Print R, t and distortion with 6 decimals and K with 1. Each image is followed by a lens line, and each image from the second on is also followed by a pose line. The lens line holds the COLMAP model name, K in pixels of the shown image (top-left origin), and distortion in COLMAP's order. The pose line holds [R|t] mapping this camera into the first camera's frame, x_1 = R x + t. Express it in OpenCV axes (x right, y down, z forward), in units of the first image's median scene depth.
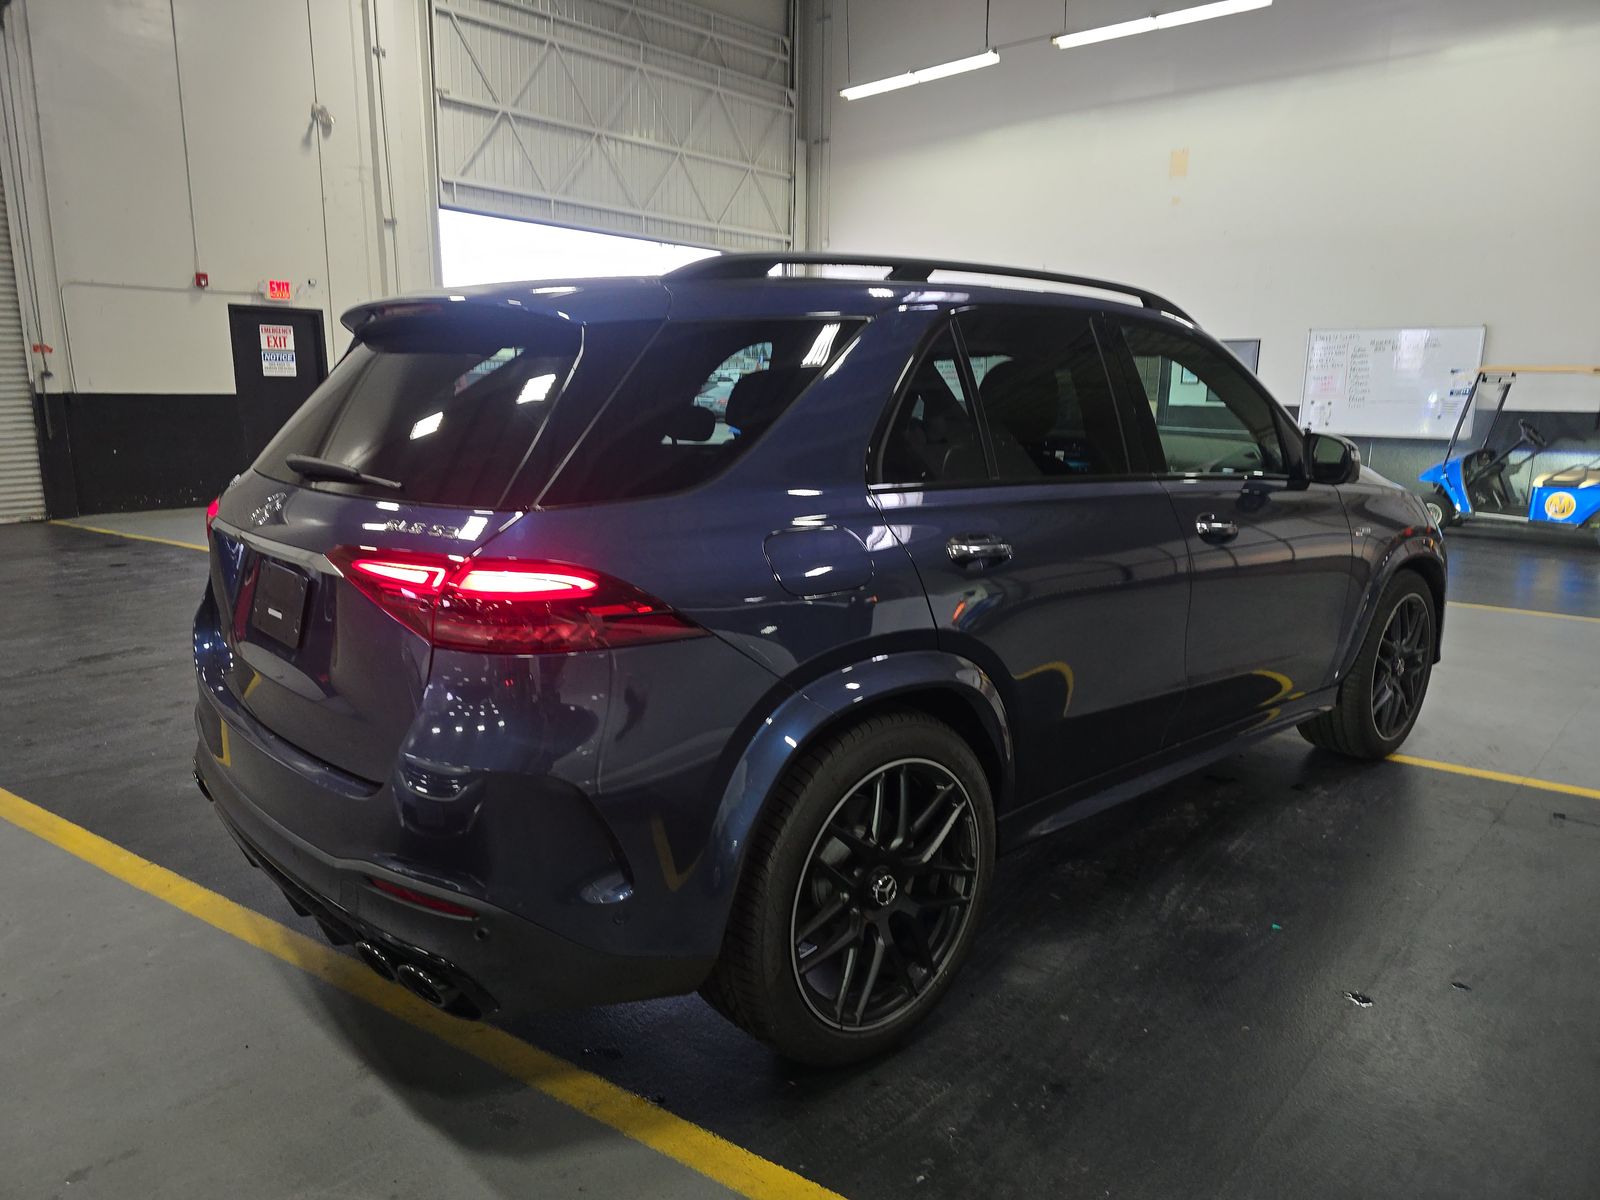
lens RADIAL K [[1058.8, 0, 801.3], [0, 1058.8, 599.9], [0, 0, 1]] dist [-0.001198, -0.006983]
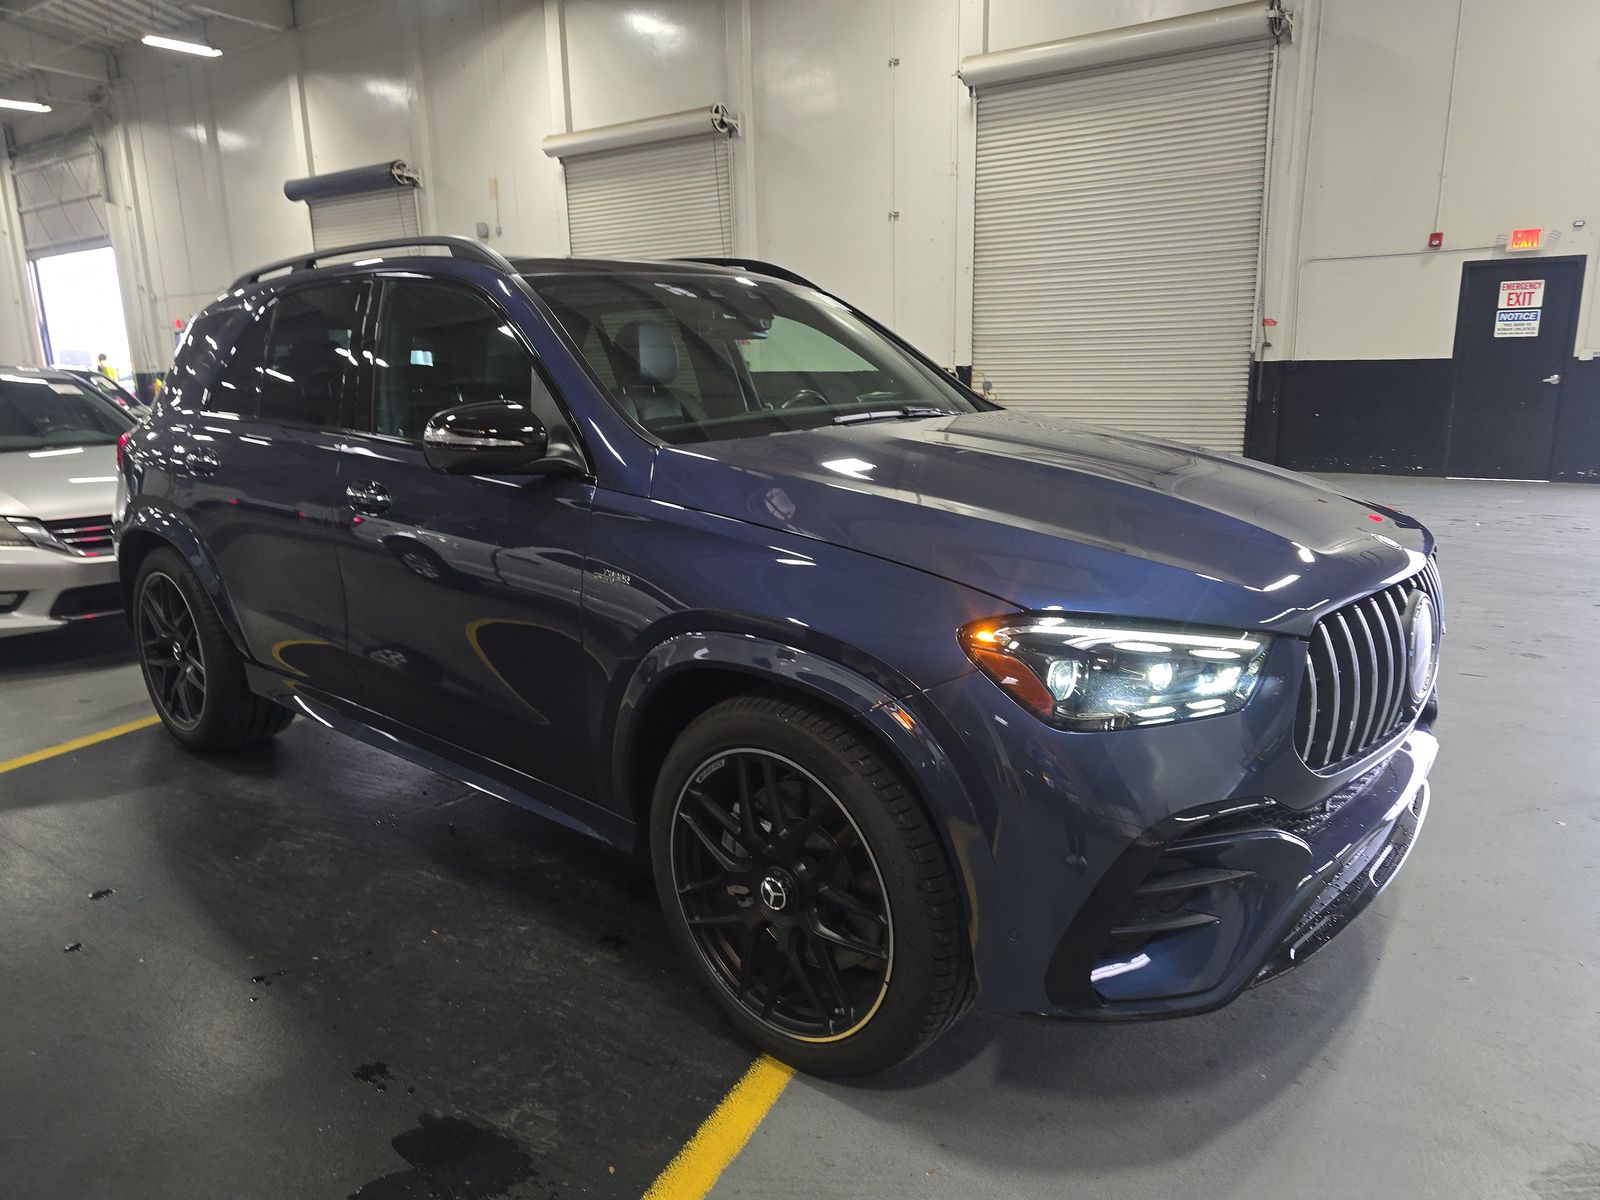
lens RADIAL K [[1058.8, 0, 796.5], [0, 1058.8, 604.3], [0, 0, 1]] dist [-0.001198, -0.006983]
pose [[0.179537, 0.201297, -0.962936, 0.321051], [-0.169520, 0.970529, 0.171277, -0.045394], [0.969035, 0.132486, 0.208370, 0.273529]]
